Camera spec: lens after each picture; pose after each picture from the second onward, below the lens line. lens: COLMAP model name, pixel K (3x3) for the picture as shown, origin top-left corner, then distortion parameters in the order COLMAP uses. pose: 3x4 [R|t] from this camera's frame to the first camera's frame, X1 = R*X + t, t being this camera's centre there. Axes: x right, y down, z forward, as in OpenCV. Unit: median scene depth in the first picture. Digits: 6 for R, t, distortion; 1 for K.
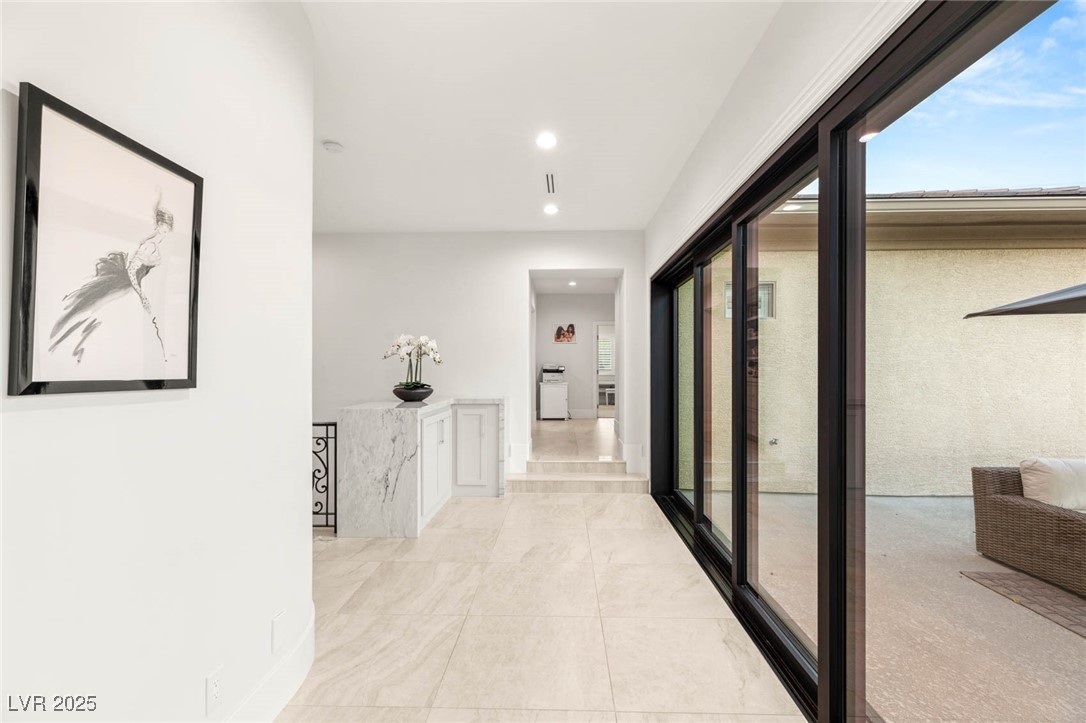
lens RADIAL K [[486.2, 0, 544.9], [0, 486.2, 363.6], [0, 0, 1]] dist [0.000286, -0.000090]
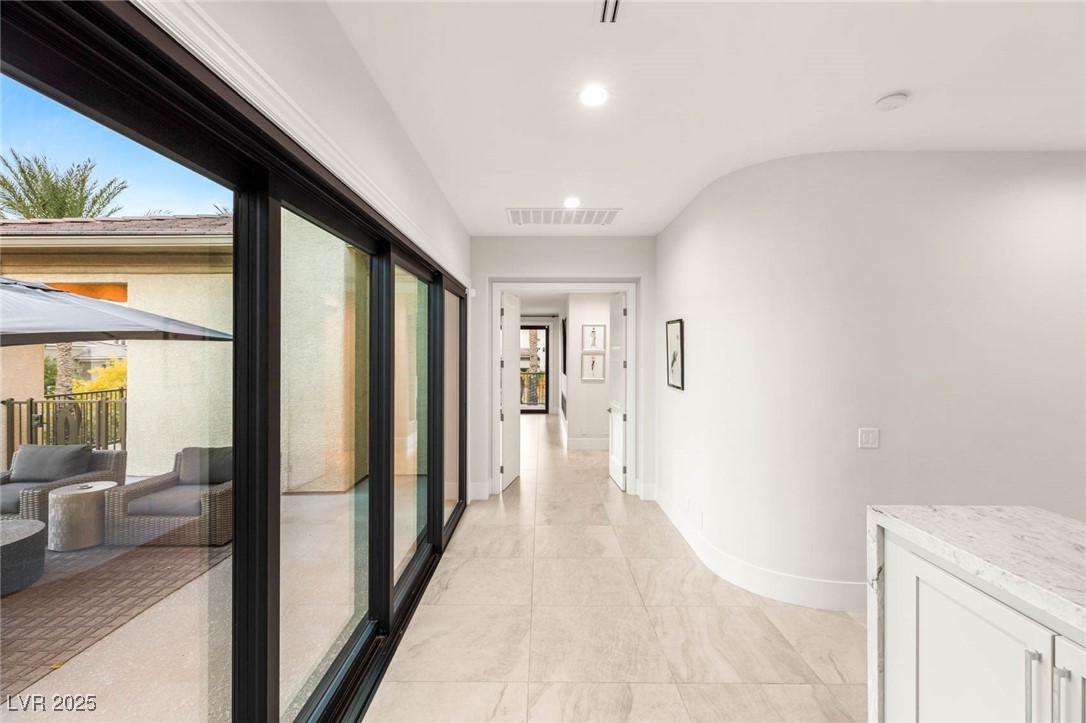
lens RADIAL K [[486.2, 0, 541.3], [0, 486.2, 353.4], [0, 0, 1]] dist [0.000286, -0.000090]
pose [[-0.999348, -0.006314, -0.035543, 0.127490], [-0.006214, 0.999976, -0.002929, -0.083258], [0.035561, -0.002707, -0.999364, 2.031261]]
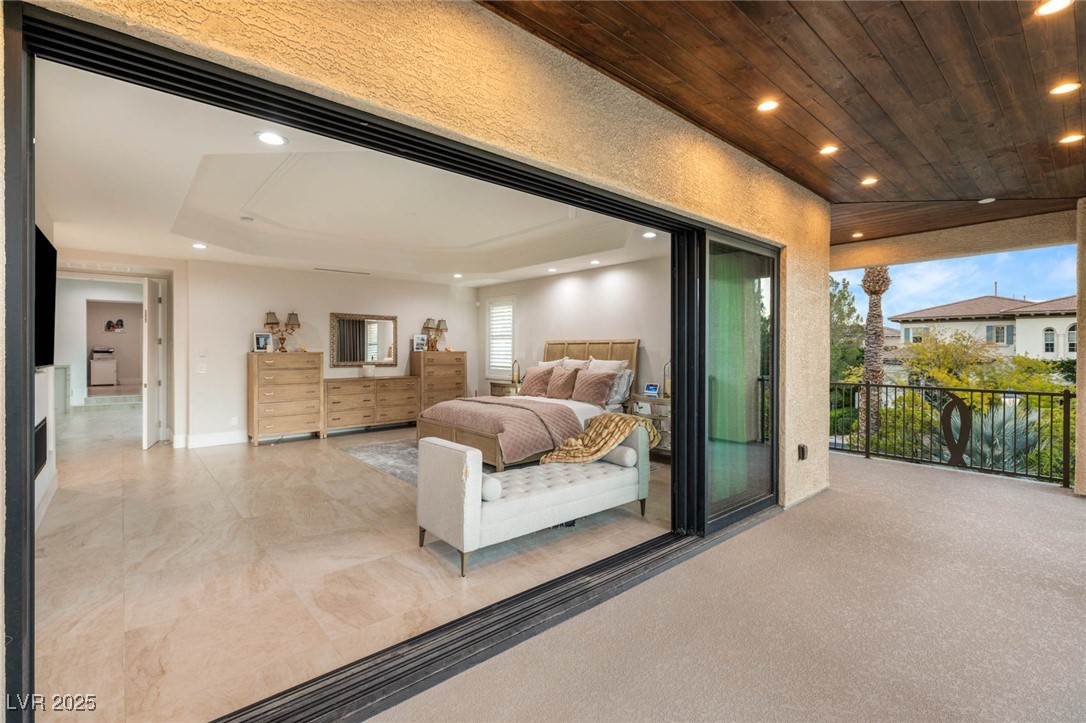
lens RADIAL K [[486.2, 0, 546.1], [0, 486.2, 356.5], [0, 0, 1]] dist [0.000286, -0.000090]
pose [[0.727650, 0.000552, 0.685949, -0.000188], [-0.008937, 0.999922, 0.008676, 0.000055], [-0.685891, -0.012444, 0.727598, -0.011019]]
